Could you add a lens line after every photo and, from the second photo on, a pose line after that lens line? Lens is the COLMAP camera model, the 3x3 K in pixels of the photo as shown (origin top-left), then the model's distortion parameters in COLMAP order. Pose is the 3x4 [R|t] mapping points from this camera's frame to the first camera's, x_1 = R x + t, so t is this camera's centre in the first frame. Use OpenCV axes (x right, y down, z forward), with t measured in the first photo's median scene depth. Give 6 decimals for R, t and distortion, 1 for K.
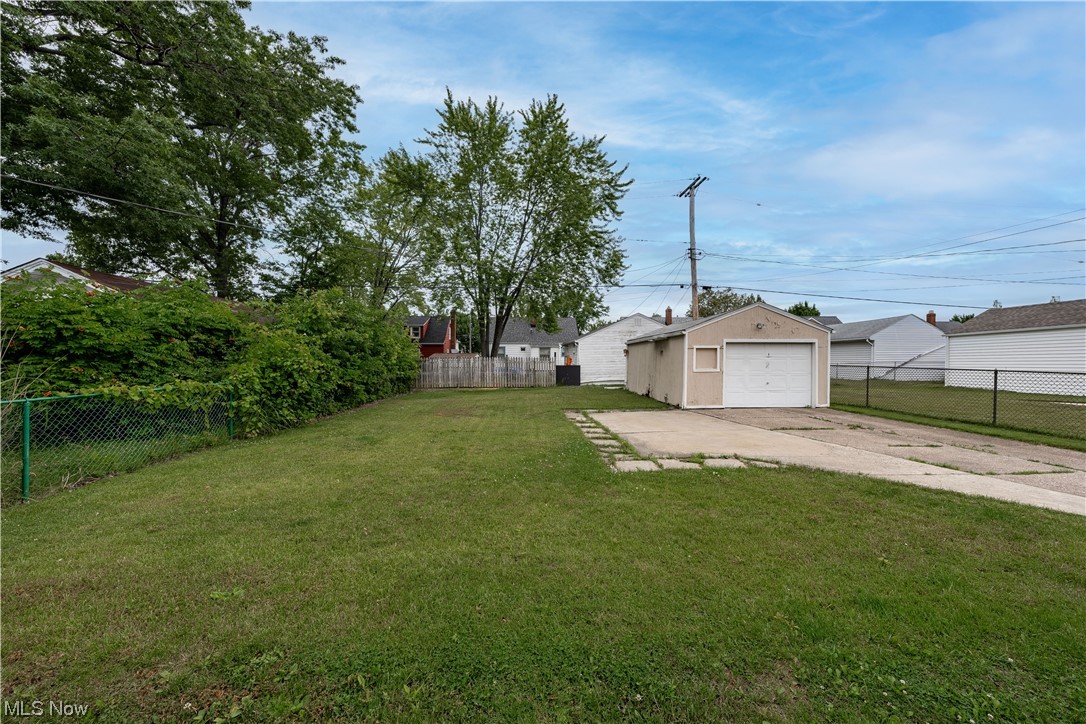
lens RADIAL K [[375.5, 0, 543.0], [0, 375.5, 362.0], [0, 0, 1]] dist [-0.000643, -0.000024]
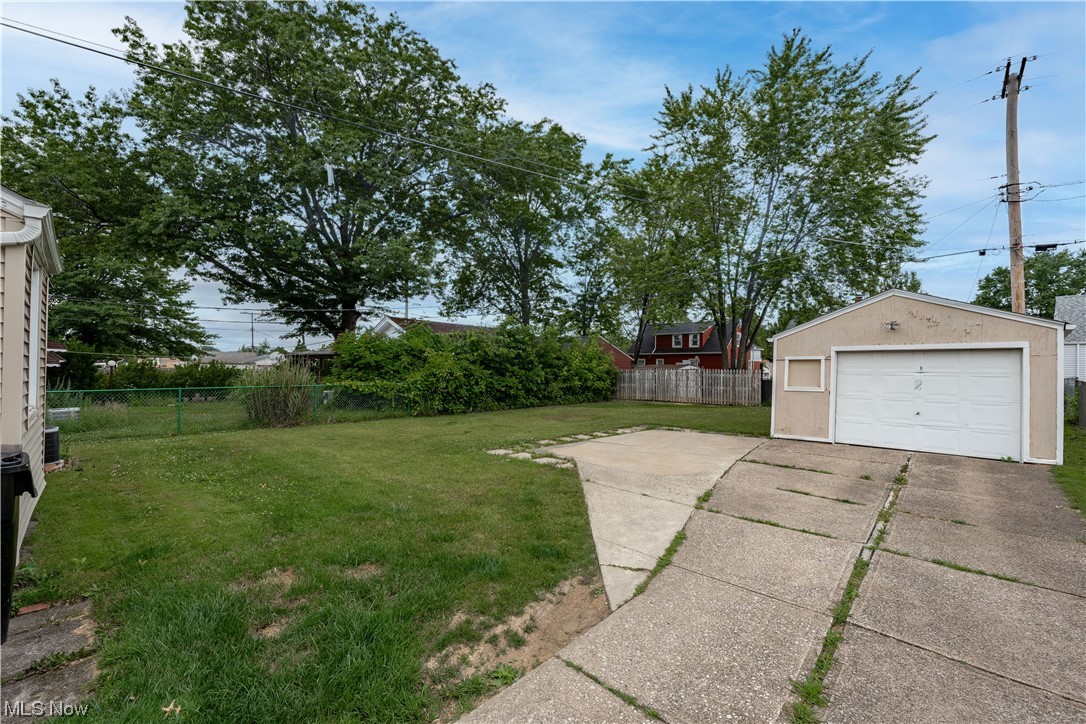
lens RADIAL K [[455.6, 0, 543.0], [0, 455.6, 362.0], [0, 0, 1]] dist [-0.000337, -0.000003]
pose [[0.683339, -0.004956, -0.730085, 0.430612], [-0.014005, 0.999704, -0.019895, -0.003781], [0.729967, 0.023820, 0.683067, -0.000120]]
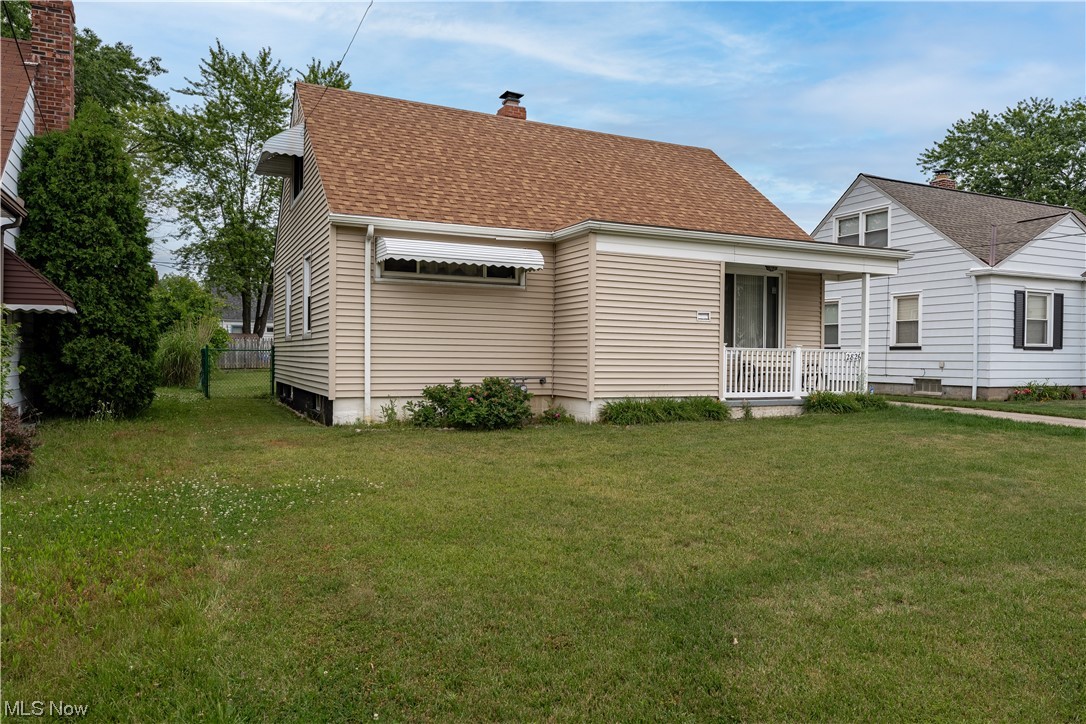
lens RADIAL K [[722.7, 0, 543.0], [0, 722.7, 362.0], [0, 0, 1]] dist [0.001003, 0.000735]
pose [[0.912167, 0.003056, 0.409808, -0.292733], [-0.005848, 0.999967, 0.005558, 0.036738], [-0.409777, -0.007466, 0.912155, -1.056850]]
